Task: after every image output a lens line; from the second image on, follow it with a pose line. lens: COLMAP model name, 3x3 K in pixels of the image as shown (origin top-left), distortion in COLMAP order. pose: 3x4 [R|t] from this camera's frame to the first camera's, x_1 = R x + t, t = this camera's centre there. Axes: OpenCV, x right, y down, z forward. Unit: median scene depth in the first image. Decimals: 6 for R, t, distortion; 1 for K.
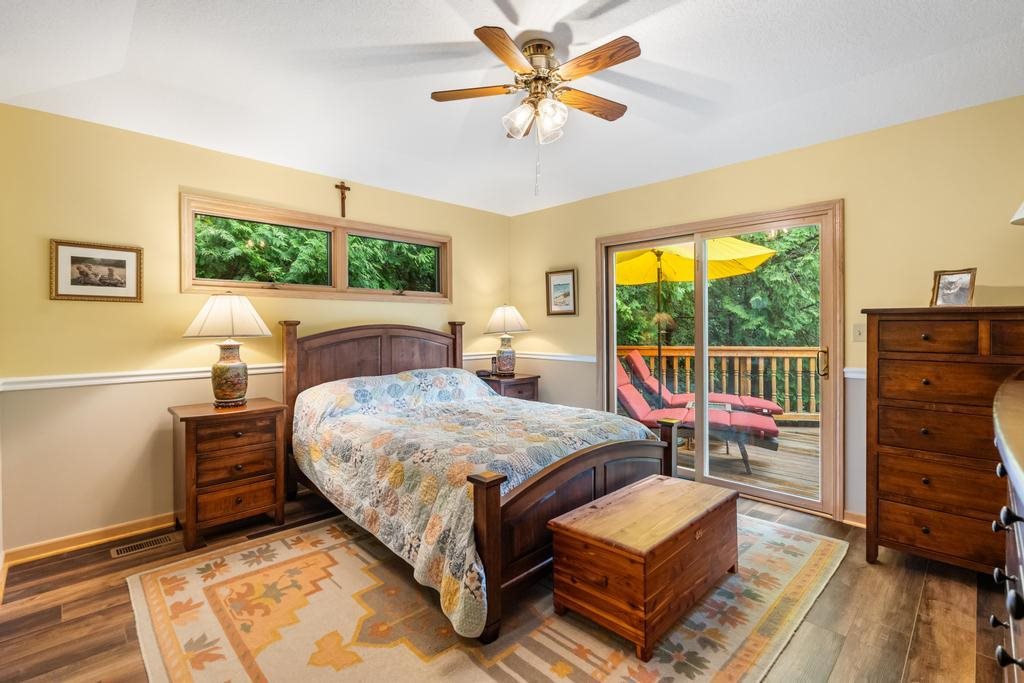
lens RADIAL K [[467.2, 0, 508.6], [0, 467.2, 313.7], [0, 0, 1]] dist [-0.000236, 0.000065]
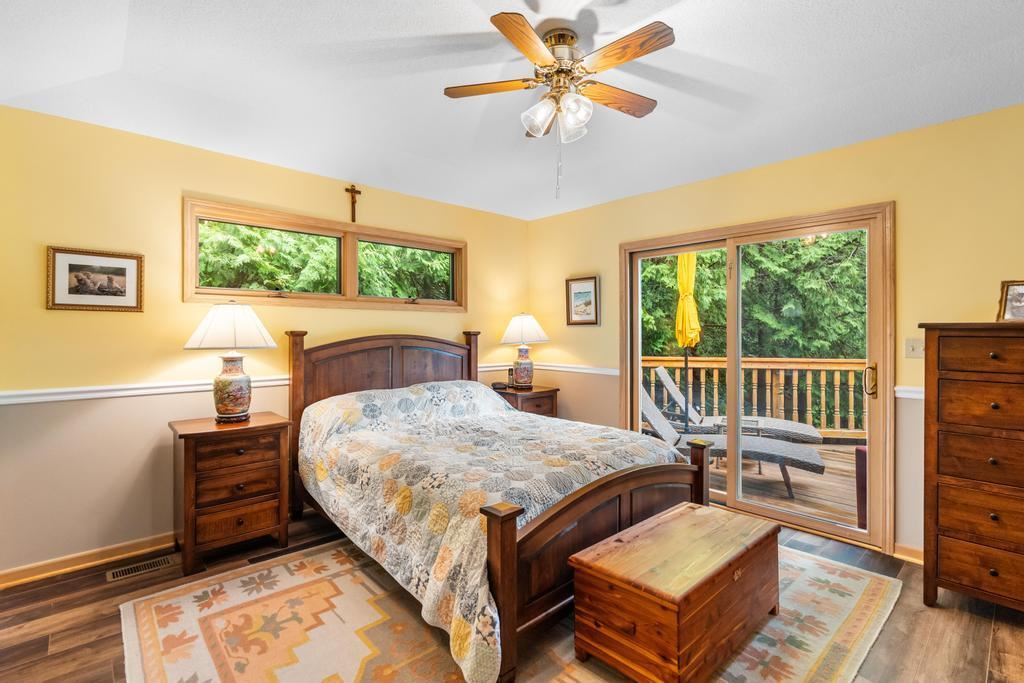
lens RADIAL K [[484.4, 0, 508.1], [0, 484.4, 317.8], [0, 0, 1]] dist [-0.001494, 0.000268]
pose [[0.999280, 0.005323, -0.037576, -0.000666], [-0.005606, 0.999957, -0.007427, -0.009216], [0.037535, 0.007633, 0.999266, 0.038521]]
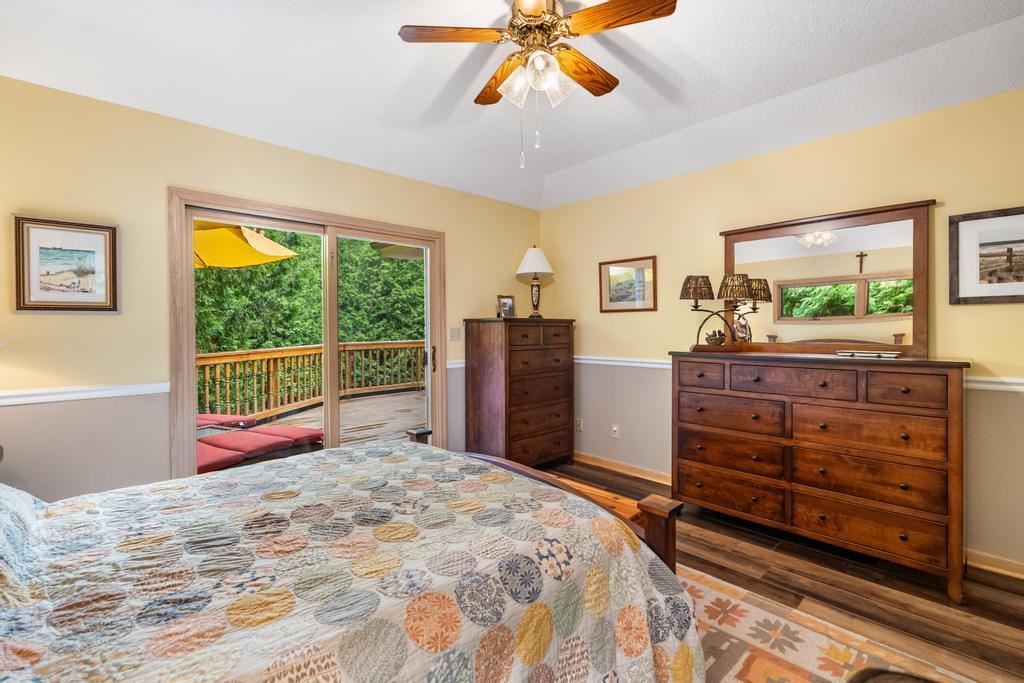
lens RADIAL K [[455.2, 0, 513.2], [0, 455.2, 327.1], [0, 0, 1]] dist [0.000146, -0.000103]
pose [[0.015384, 0.002056, 0.999880, -1.036088], [-0.018840, 0.999821, -0.001766, 0.034761], [-0.999704, -0.018810, 0.015420, 1.427100]]
